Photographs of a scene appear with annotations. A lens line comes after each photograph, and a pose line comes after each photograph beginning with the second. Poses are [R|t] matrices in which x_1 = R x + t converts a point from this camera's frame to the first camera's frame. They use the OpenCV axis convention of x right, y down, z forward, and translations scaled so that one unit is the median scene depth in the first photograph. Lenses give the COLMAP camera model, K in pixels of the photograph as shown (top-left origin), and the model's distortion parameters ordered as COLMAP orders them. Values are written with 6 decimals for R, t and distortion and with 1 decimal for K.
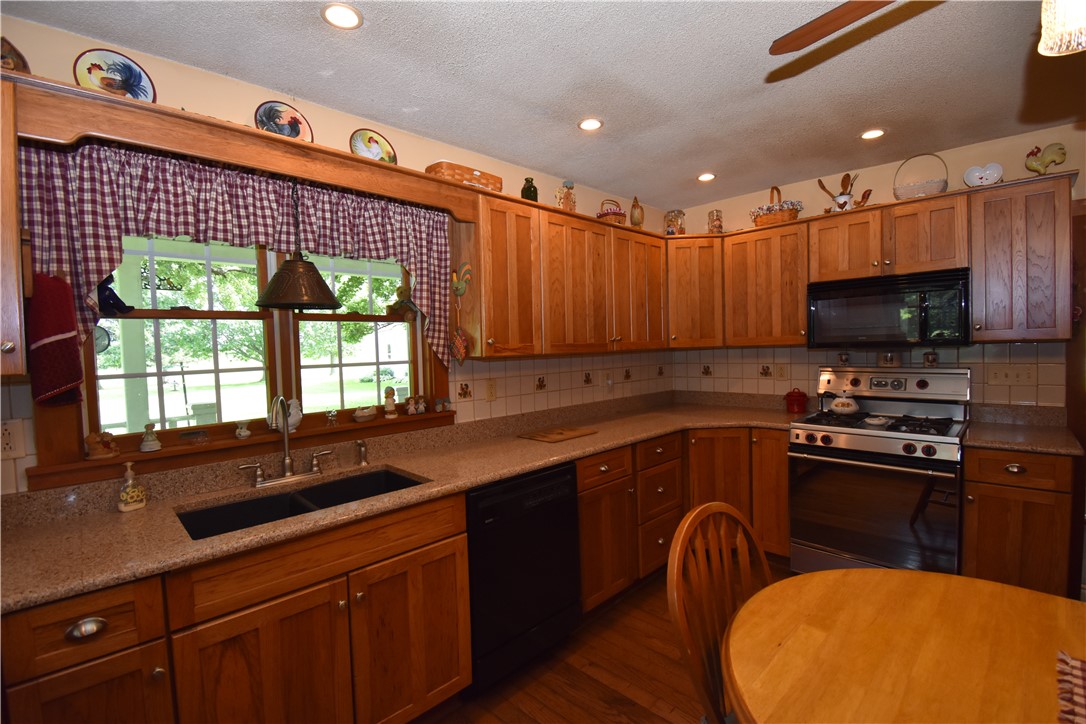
lens RADIAL K [[479.6, 0, 543.0], [0, 479.6, 362.0], [0, 0, 1]] dist [0.001968, -0.017032]
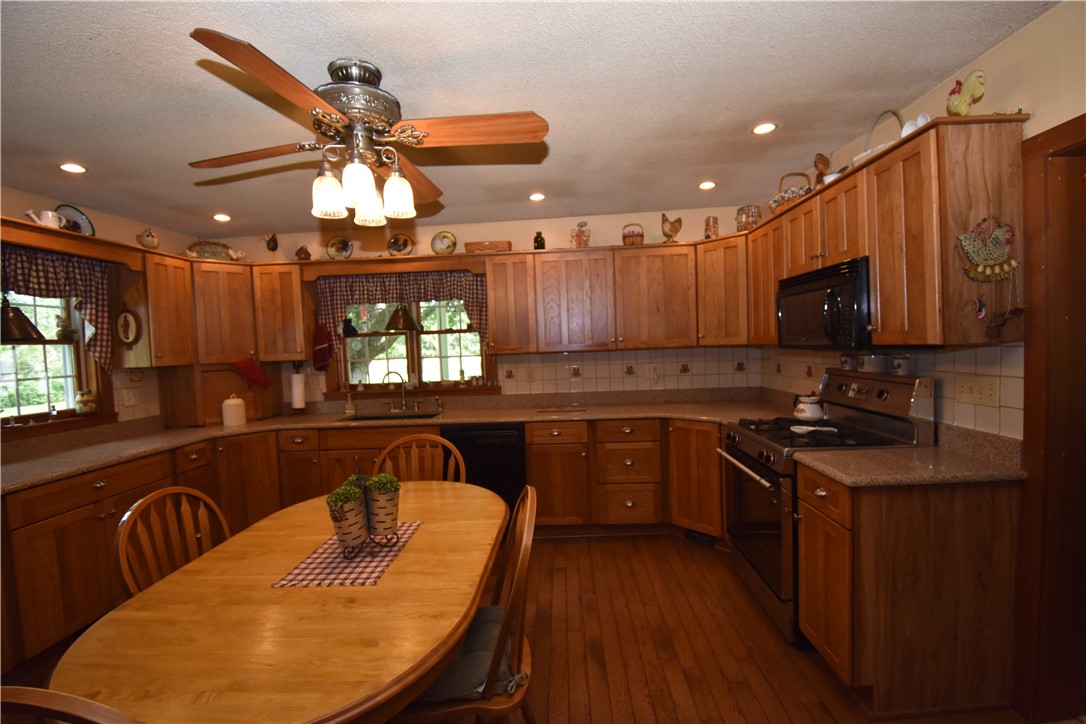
lens RADIAL K [[479.6, 0, 543.0], [0, 479.6, 362.0], [0, 0, 1]] dist [0.001968, -0.017032]
pose [[0.677743, 0.028842, -0.734733, 1.085405], [-0.005285, 0.999396, 0.034356, -0.036672], [0.735280, -0.019401, 0.677486, 0.007804]]
